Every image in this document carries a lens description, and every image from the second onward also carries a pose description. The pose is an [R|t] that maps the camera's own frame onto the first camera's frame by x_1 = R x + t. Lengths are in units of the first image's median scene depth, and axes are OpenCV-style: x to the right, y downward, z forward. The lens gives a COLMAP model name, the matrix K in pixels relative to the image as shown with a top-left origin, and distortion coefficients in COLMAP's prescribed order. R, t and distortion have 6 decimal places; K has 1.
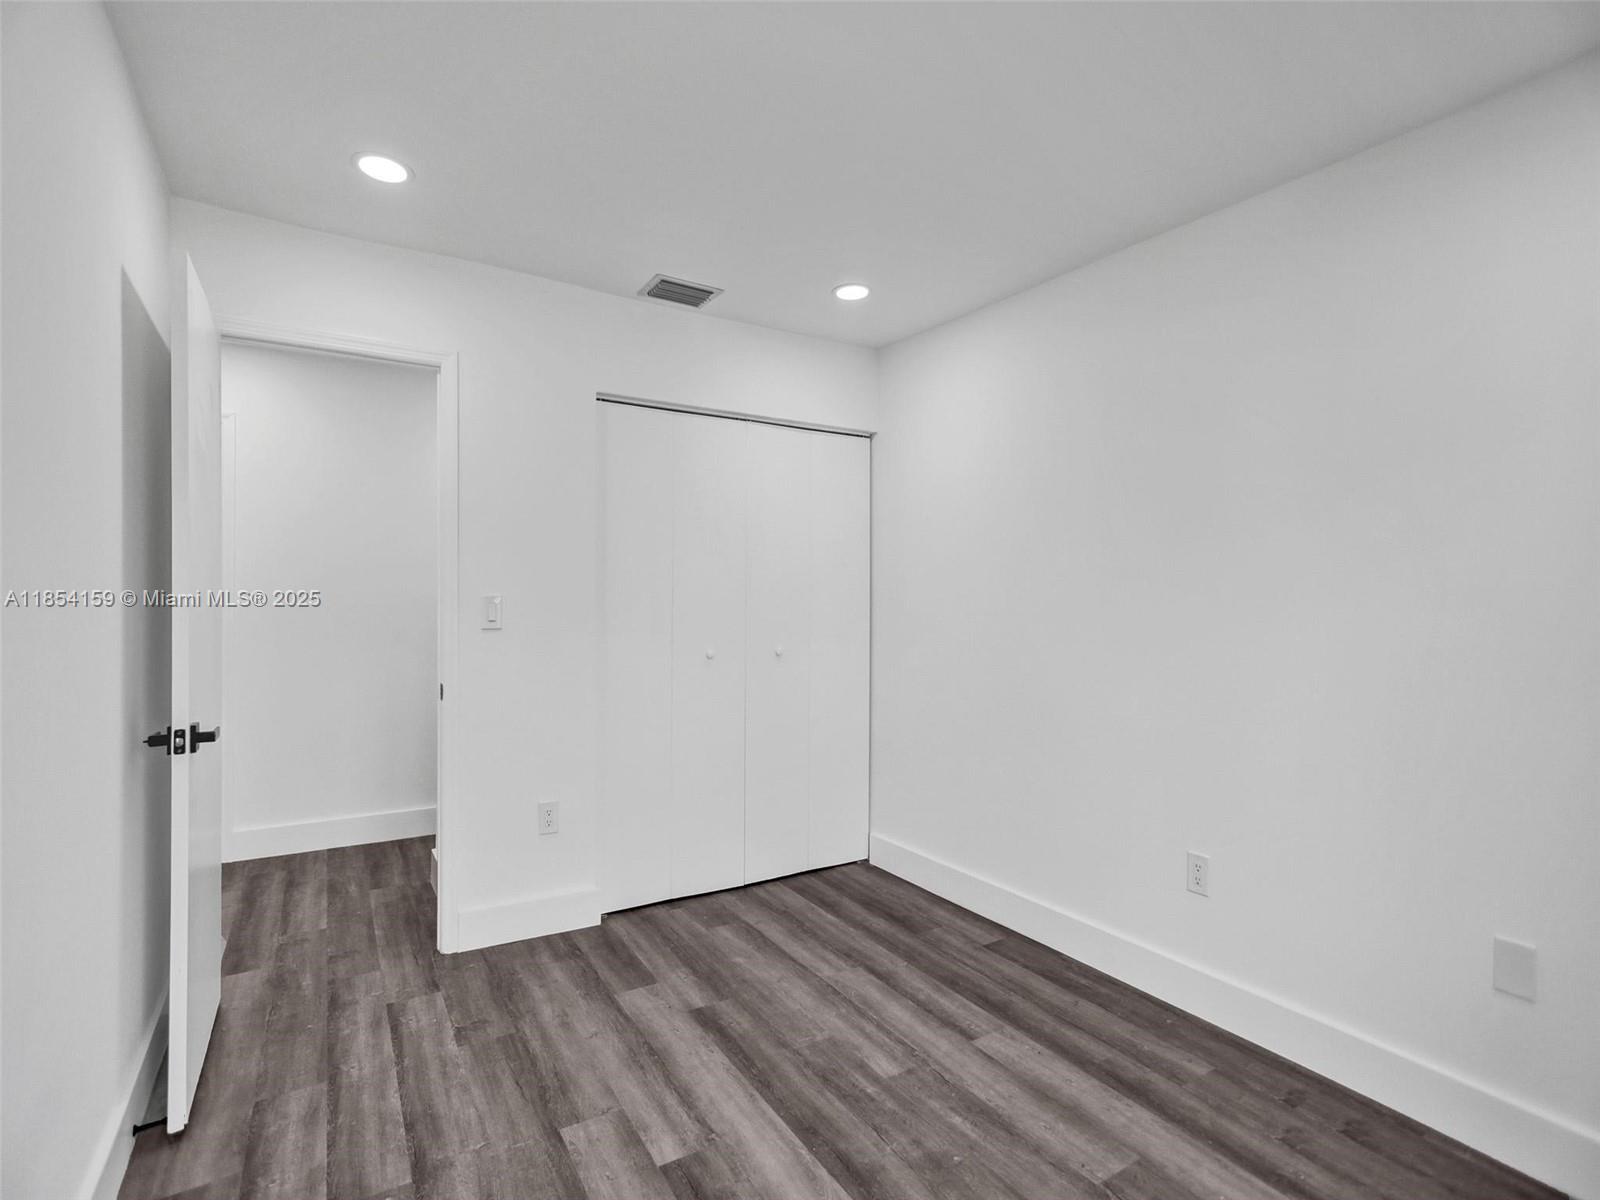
lens RADIAL K [[769.1, 0, 800.0], [0, 769.1, 600.0], [0, 0, 1]] dist [-0.053226, 0.023503]
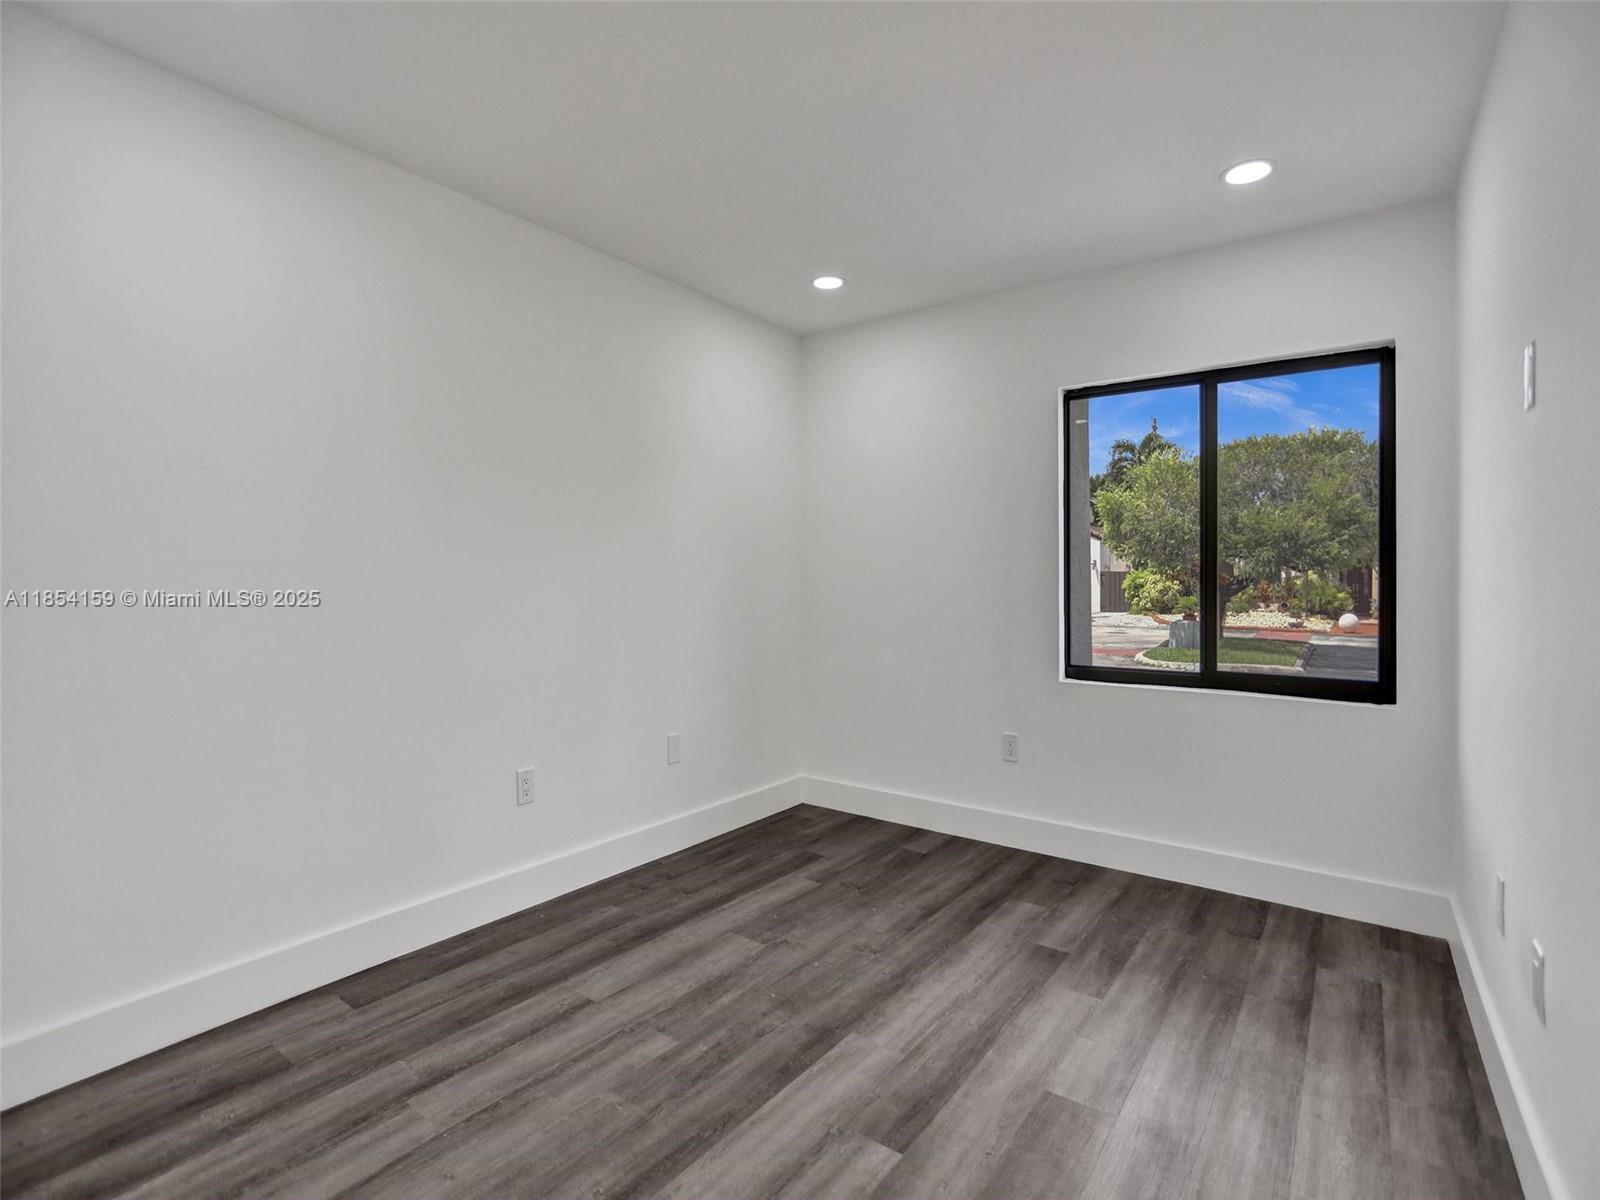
lens RADIAL K [[769.1, 0, 800.0], [0, 769.1, 600.0], [0, 0, 1]] dist [-0.053226, 0.023503]
pose [[-0.352151, -0.030782, 0.935437, -0.780104], [0.001992, 0.999432, 0.033638, 0.051935], [-0.935941, 0.013709, -0.351890, 1.151040]]
